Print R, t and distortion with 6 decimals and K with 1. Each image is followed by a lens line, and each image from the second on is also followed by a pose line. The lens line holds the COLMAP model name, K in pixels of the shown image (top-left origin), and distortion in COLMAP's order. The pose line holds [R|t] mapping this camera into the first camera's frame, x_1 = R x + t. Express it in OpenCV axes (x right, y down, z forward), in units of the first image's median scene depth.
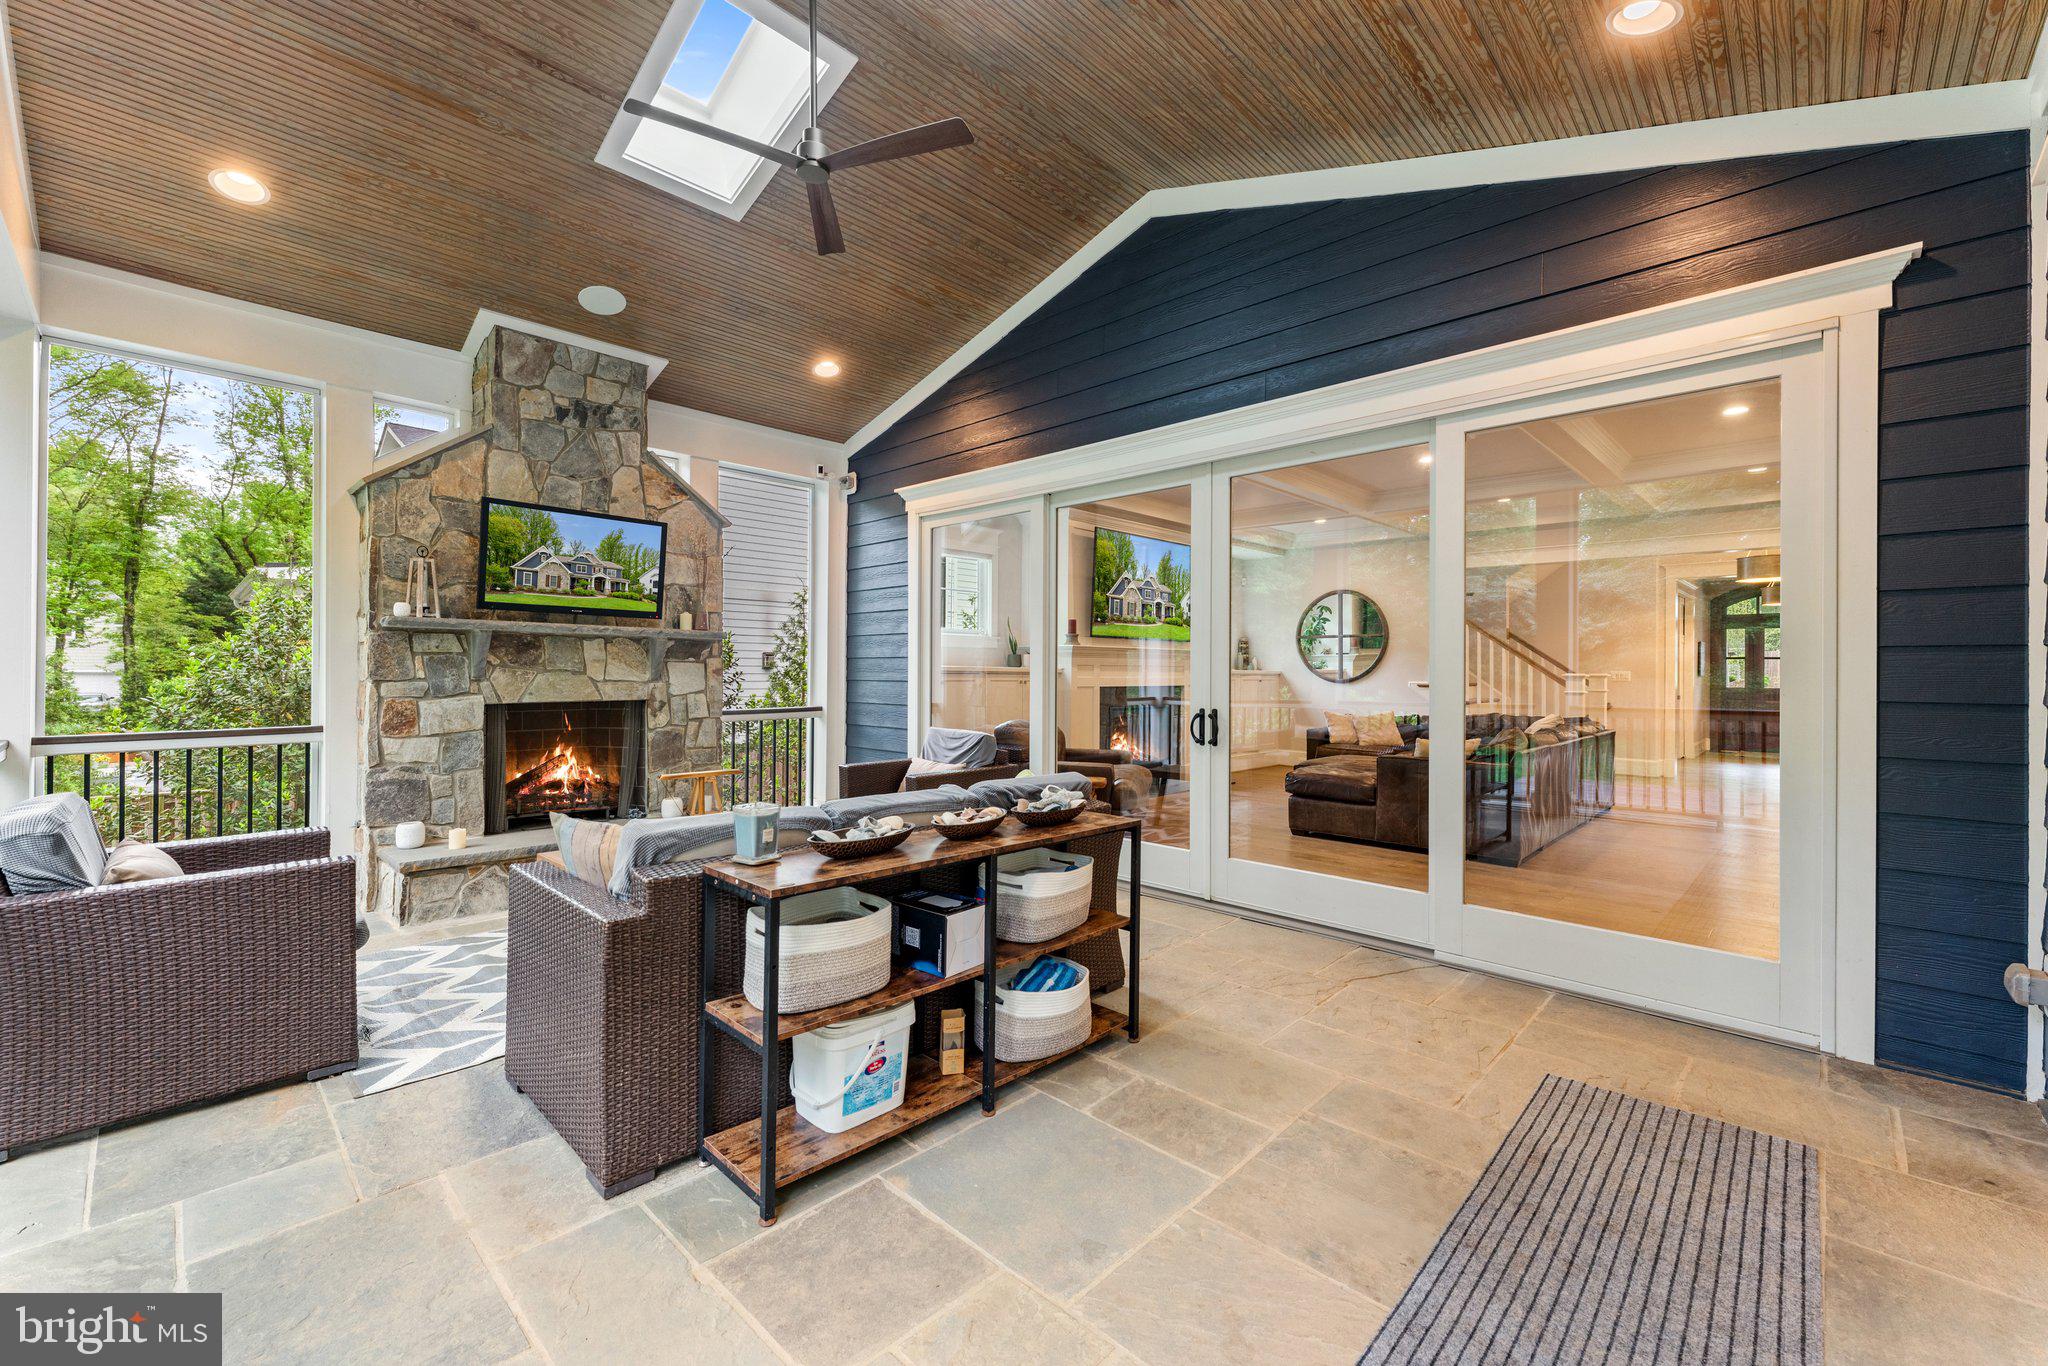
lens RADIAL K [[830.3, 0, 1016.8], [0, 830.3, 676.5], [0, 0, 1]] dist [-0.000398, 0.000292]
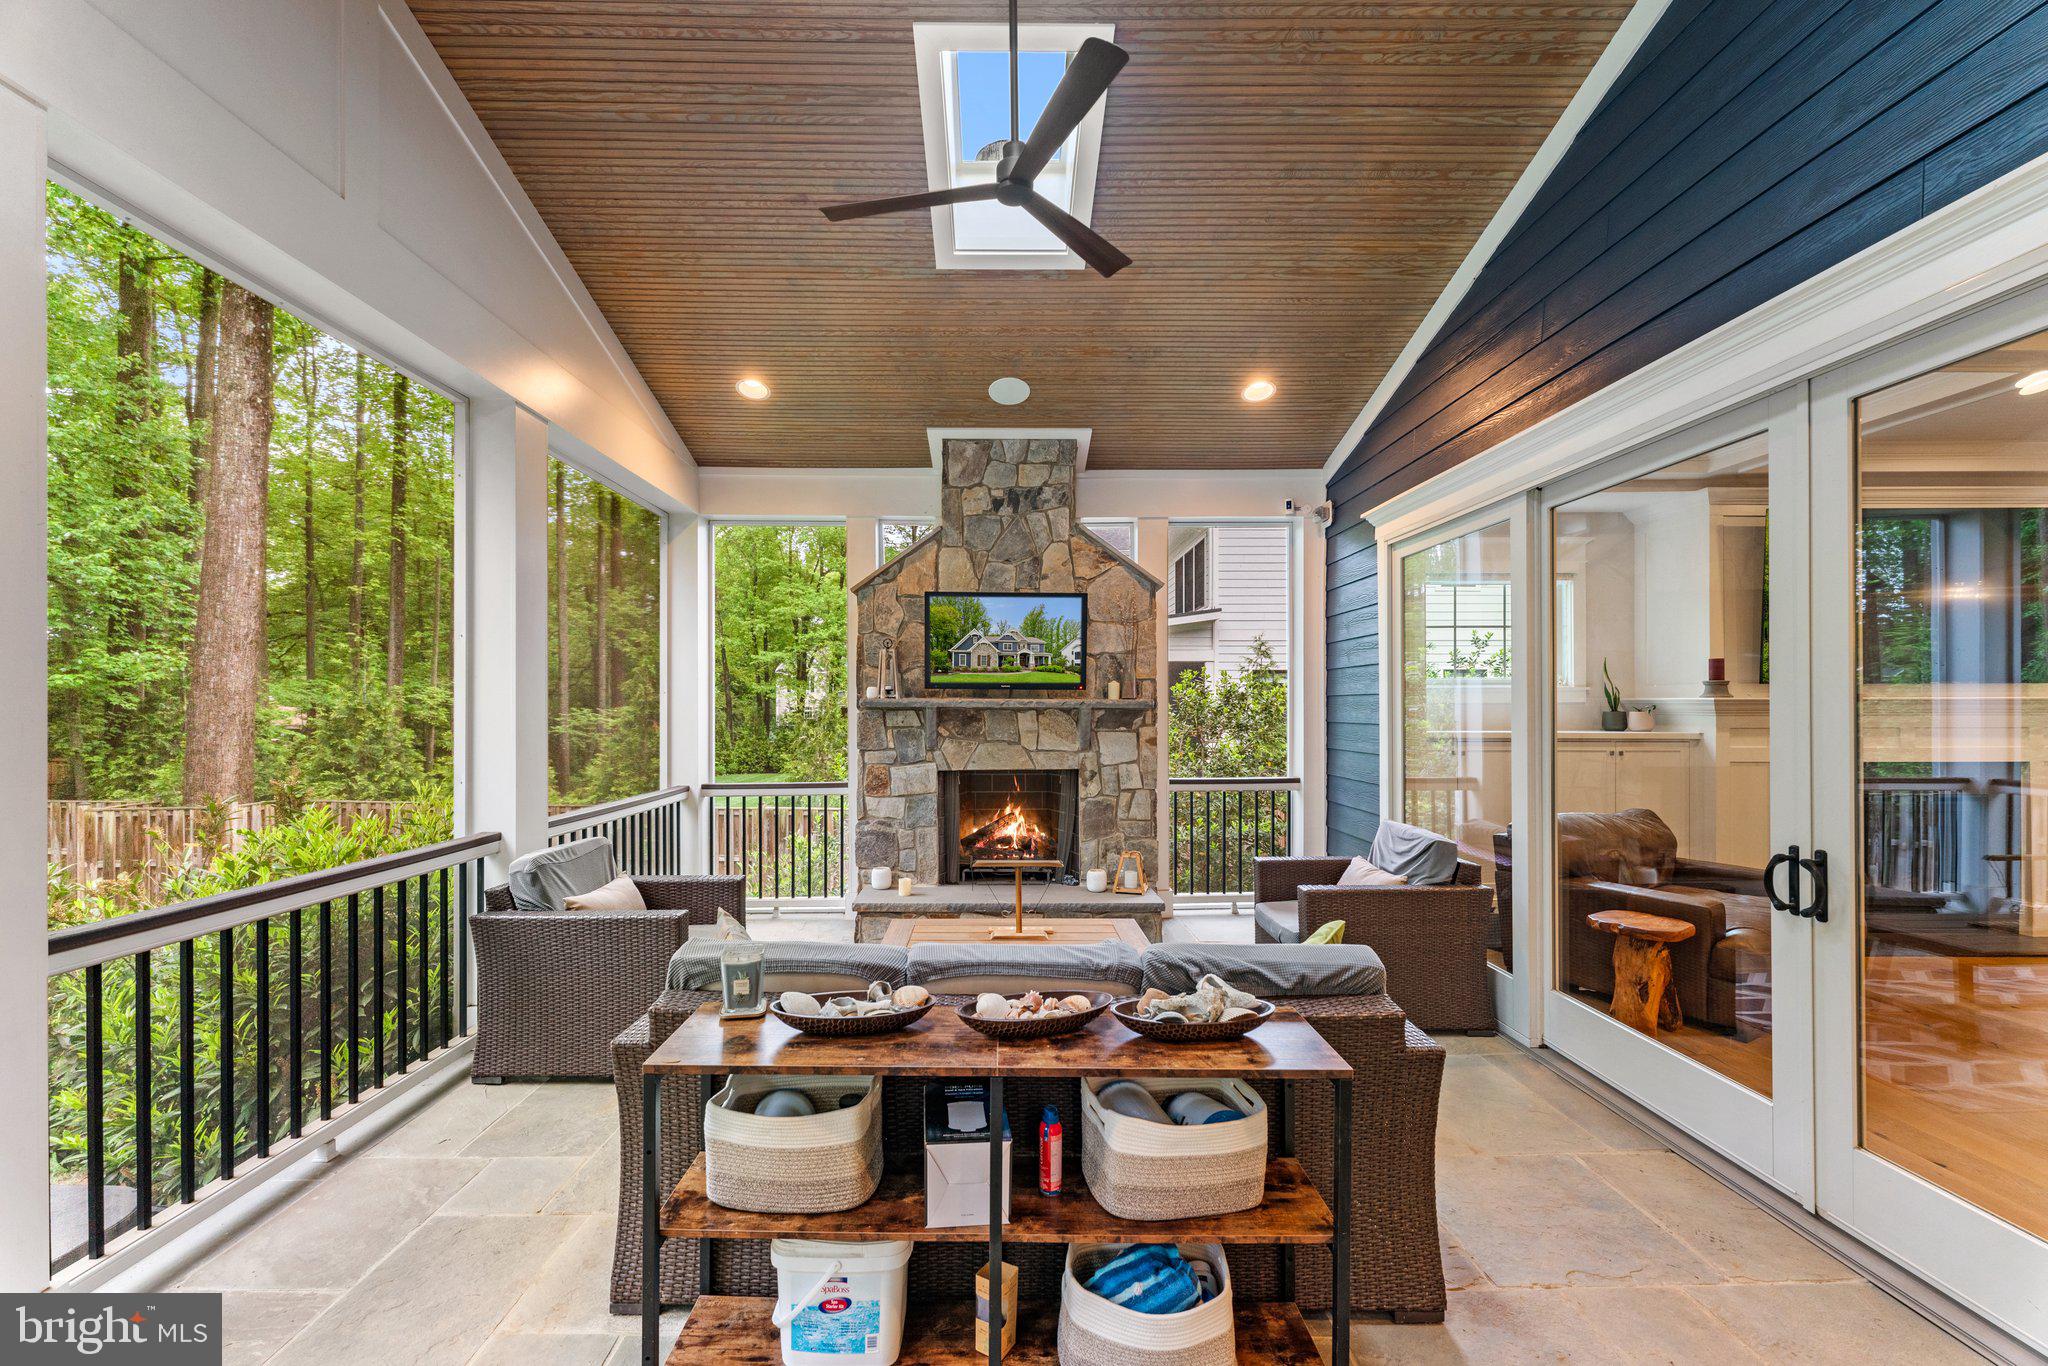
lens RADIAL K [[830.3, 0, 1003.5], [0, 830.3, 706.8], [0, 0, 1]] dist [-0.000398, 0.000292]
pose [[0.699972, -0.006881, -0.714137, 0.230778], [0.001408, 0.999965, -0.008255, -0.043400], [0.714169, 0.004772, 0.699957, 0.249753]]
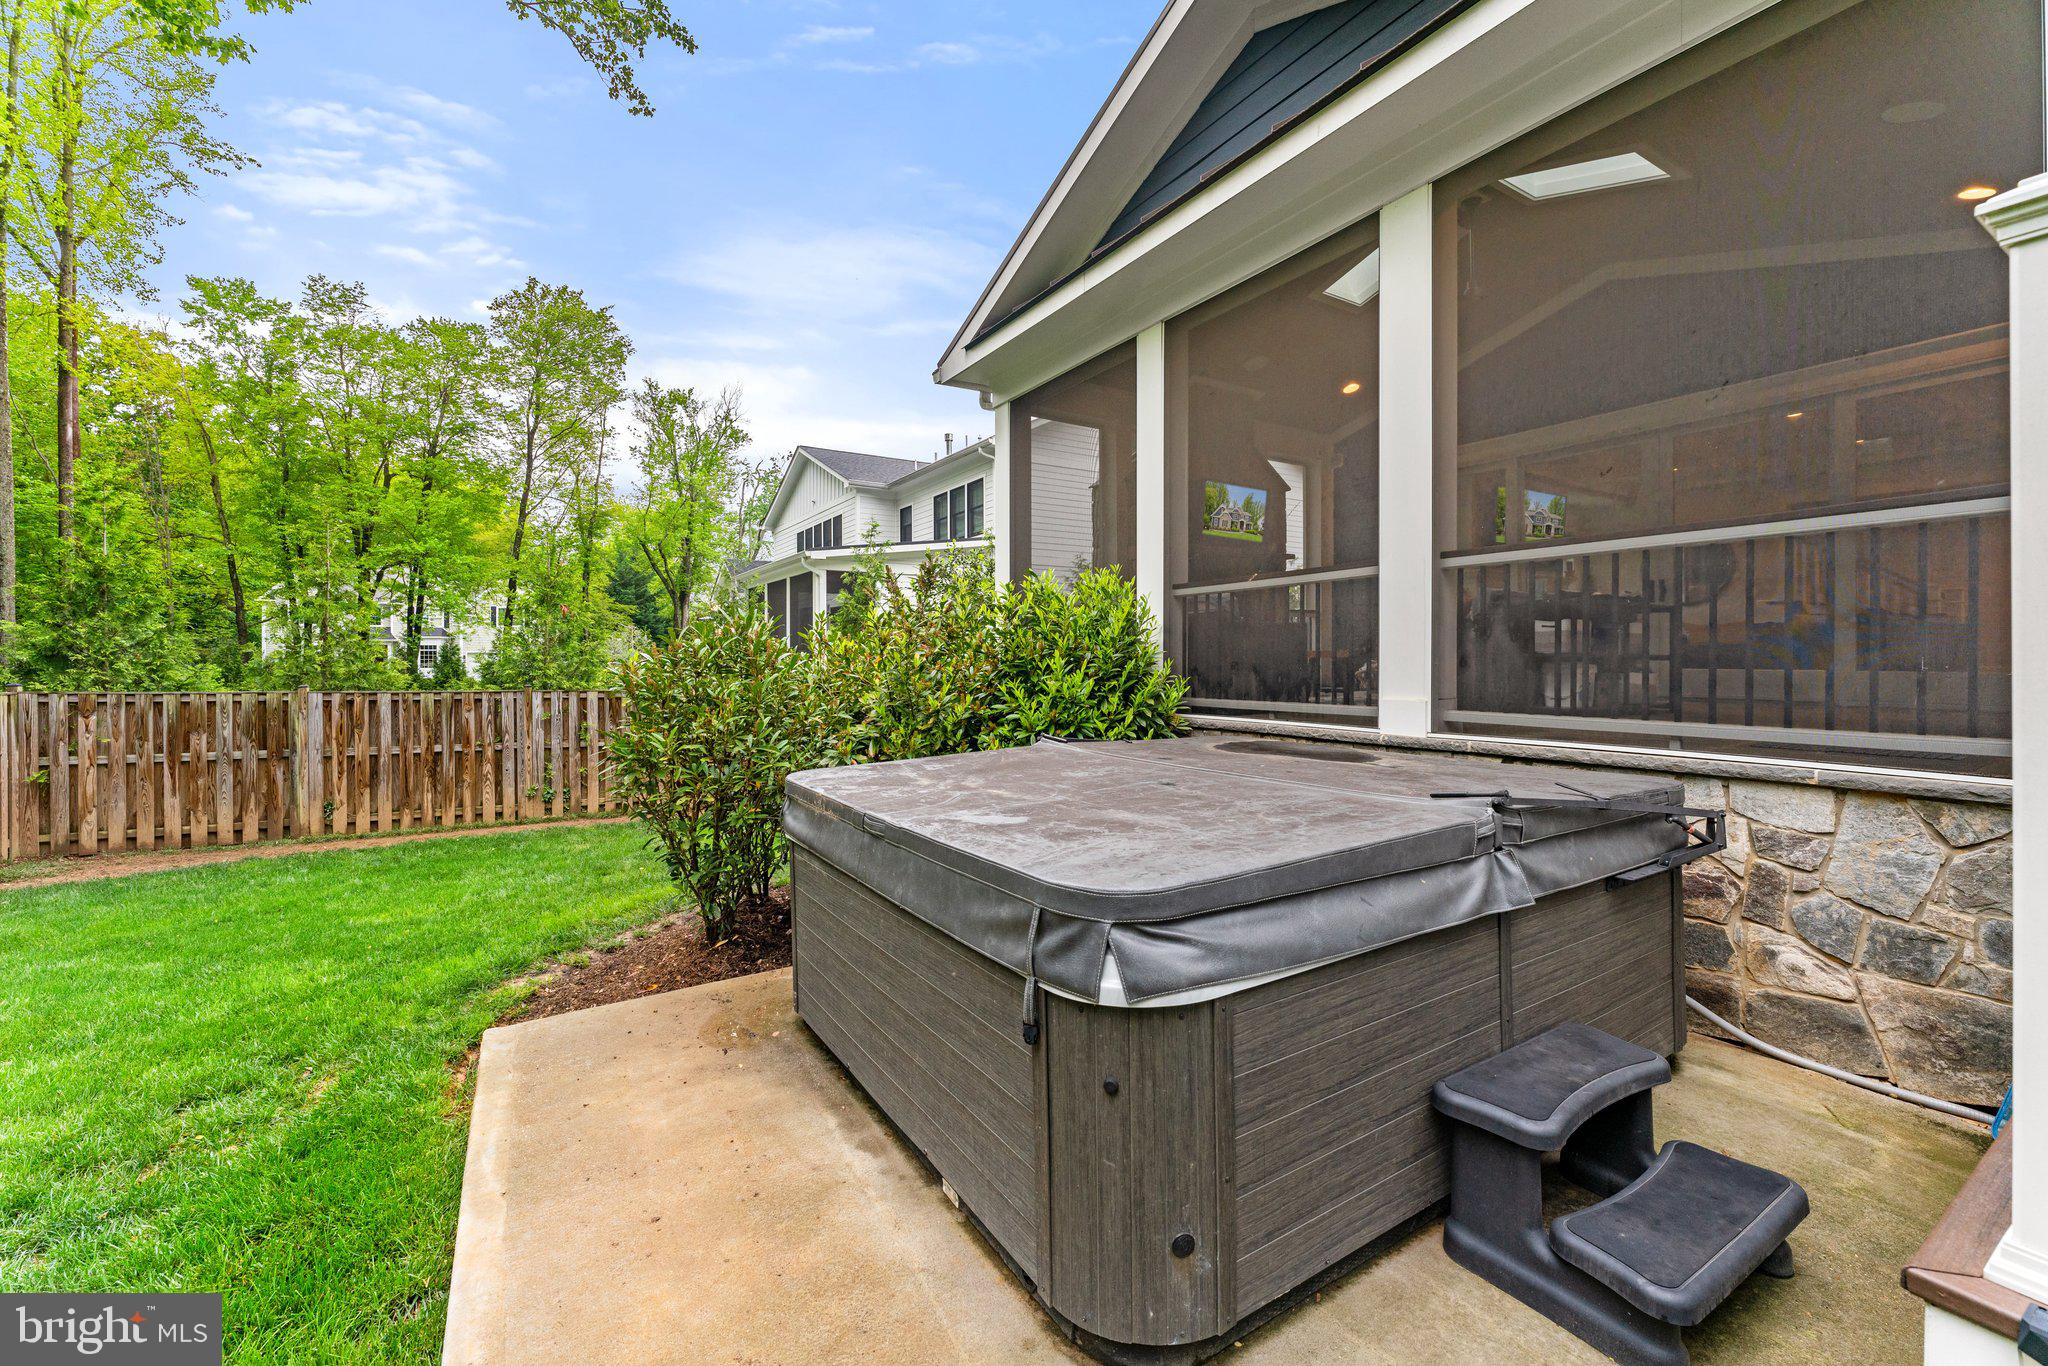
lens RADIAL K [[830.3, 0, 1029.1], [0, 830.3, 651.4], [0, 0, 1]] dist [-0.000398, 0.000292]
pose [[0.972109, -0.013664, -0.234133, -0.540748], [0.011042, 0.999861, -0.012506, 0.171756], [0.234271, 0.009572, 0.972124, -0.801874]]
